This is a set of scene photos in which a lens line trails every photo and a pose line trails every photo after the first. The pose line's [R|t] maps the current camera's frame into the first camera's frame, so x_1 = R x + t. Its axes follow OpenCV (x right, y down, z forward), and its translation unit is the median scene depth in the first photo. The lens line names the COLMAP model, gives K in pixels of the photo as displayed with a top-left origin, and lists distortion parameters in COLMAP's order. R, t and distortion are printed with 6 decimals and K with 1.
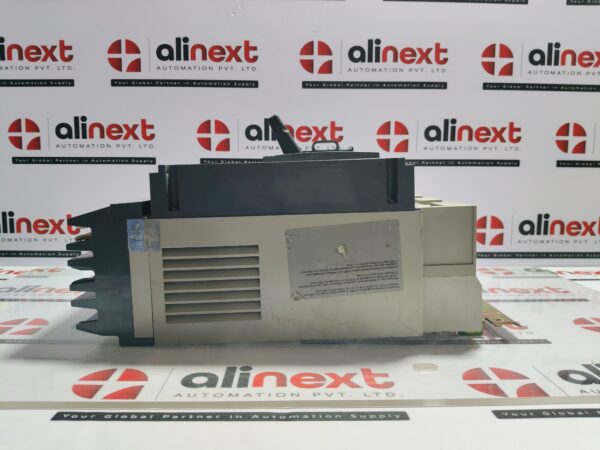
lens RADIAL K [[460.5, 0, 300.0], [0, 460.5, 225.0], [0, 0, 1]] dist [0.005706, -0.054251]
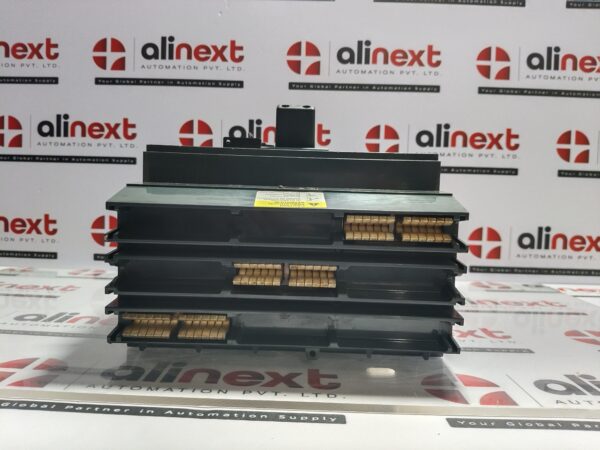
lens RADIAL K [[460.5, 0, 300.0], [0, 460.5, 225.0], [0, 0, 1]] dist [0.005706, -0.054251]
pose [[0.998927, 0.025971, -0.038336, 0.073144], [-0.028305, 0.997697, -0.061646, 0.046507], [0.036647, 0.062665, 0.997362, 0.052244]]
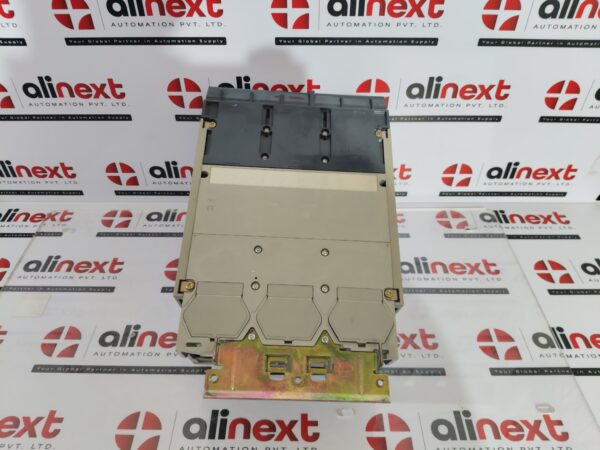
lens RADIAL K [[460.5, 0, 300.0], [0, 460.5, 225.0], [0, 0, 1]] dist [0.005706, -0.054251]
pose [[0.999605, 0.016136, -0.022994, 0.079159], [-0.000074, 0.820073, 0.572260, -0.523893], [0.028090, -0.572032, 0.819750, 0.060588]]
